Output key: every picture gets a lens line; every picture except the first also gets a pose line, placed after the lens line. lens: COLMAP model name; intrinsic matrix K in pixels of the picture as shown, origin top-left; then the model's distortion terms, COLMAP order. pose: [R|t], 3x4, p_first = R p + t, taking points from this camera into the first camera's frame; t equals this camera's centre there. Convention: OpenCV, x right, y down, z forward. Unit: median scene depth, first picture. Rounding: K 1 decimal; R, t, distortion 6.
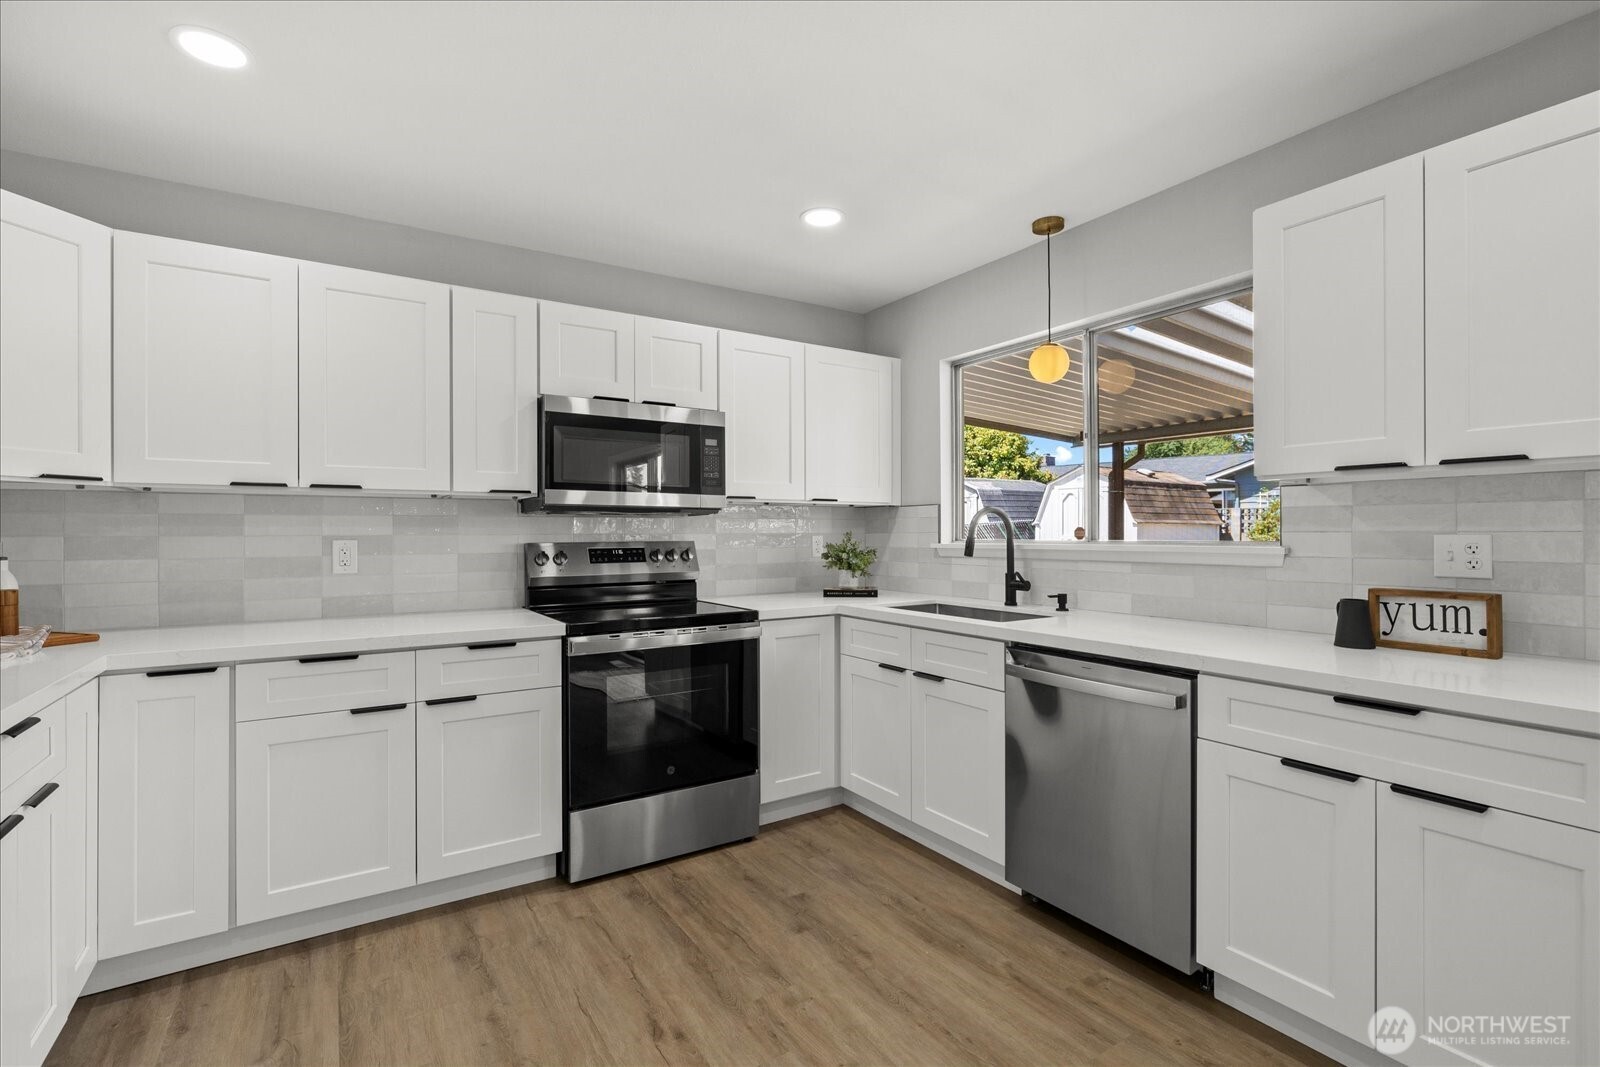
lens RADIAL K [[778.2, 0, 799.8], [0, 778.2, 532.2], [0, 0, 1]] dist [-0.000853, 0.000107]
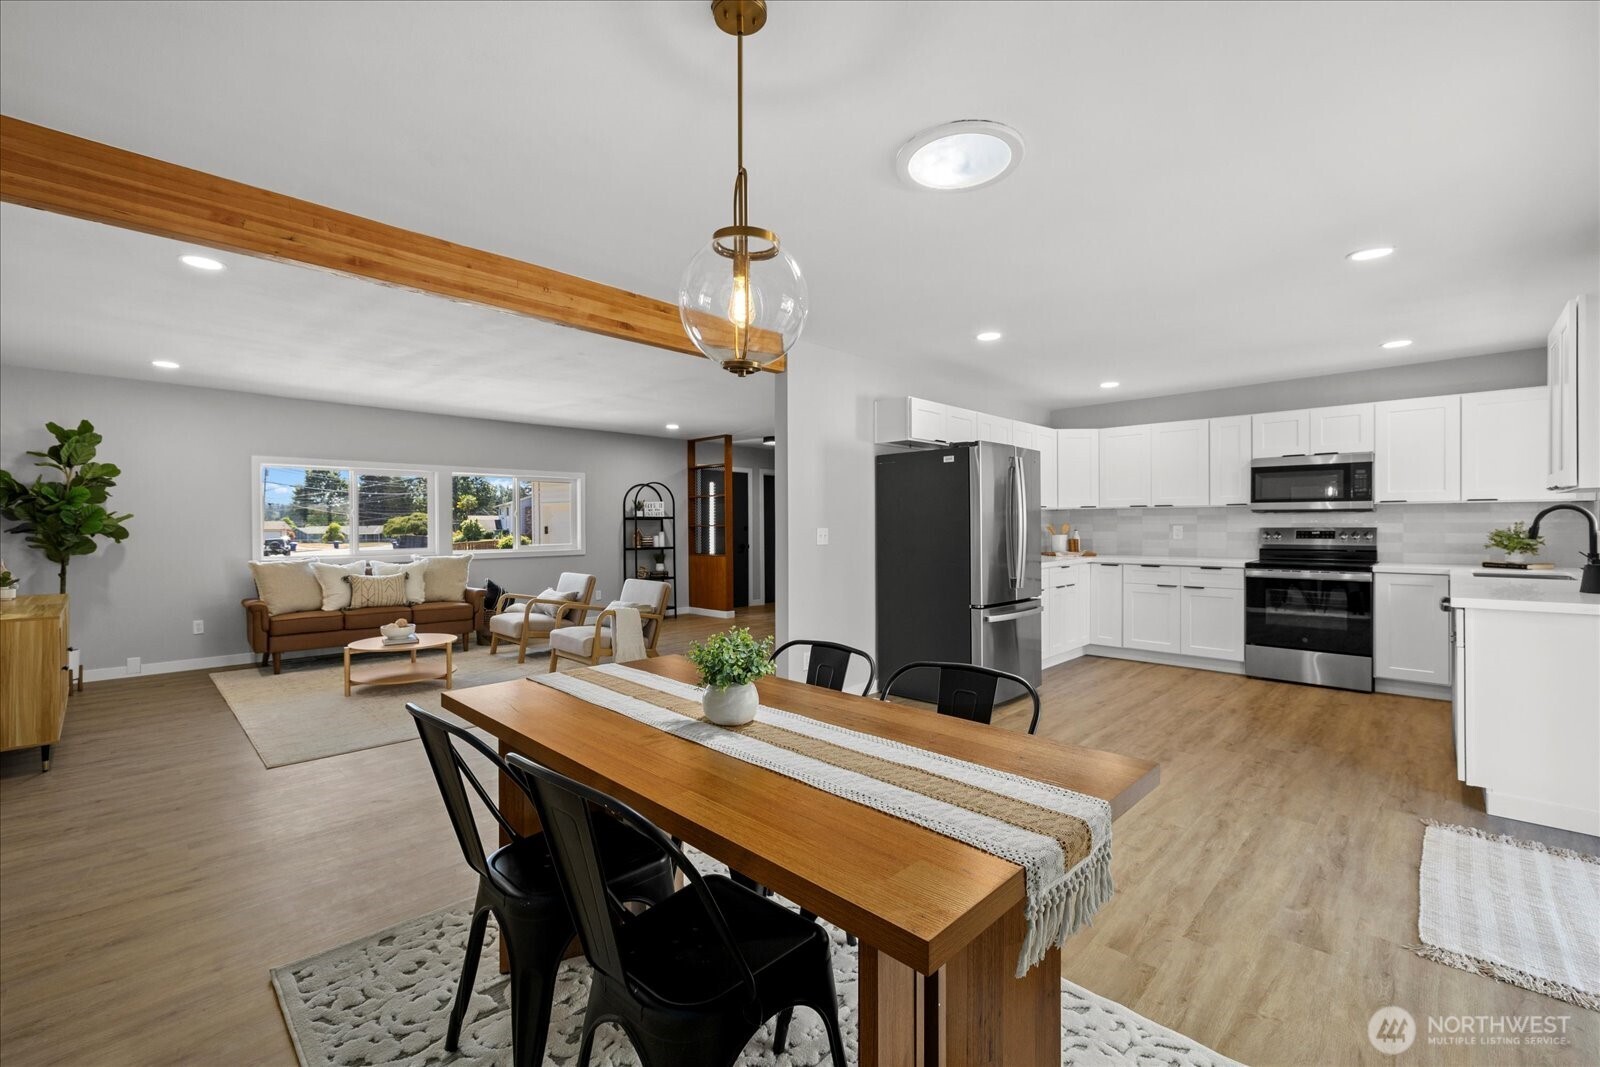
lens RADIAL K [[674.4, 0, 802.9], [0, 674.4, 522.9], [0, 0, 1]] dist [0.001489, 0.000013]
pose [[0.247711, 0.001647, -0.968833, 1.181379], [0.002406, 0.999994, 0.002315, -0.006391], [0.968831, -0.002904, 0.247706, -0.684215]]
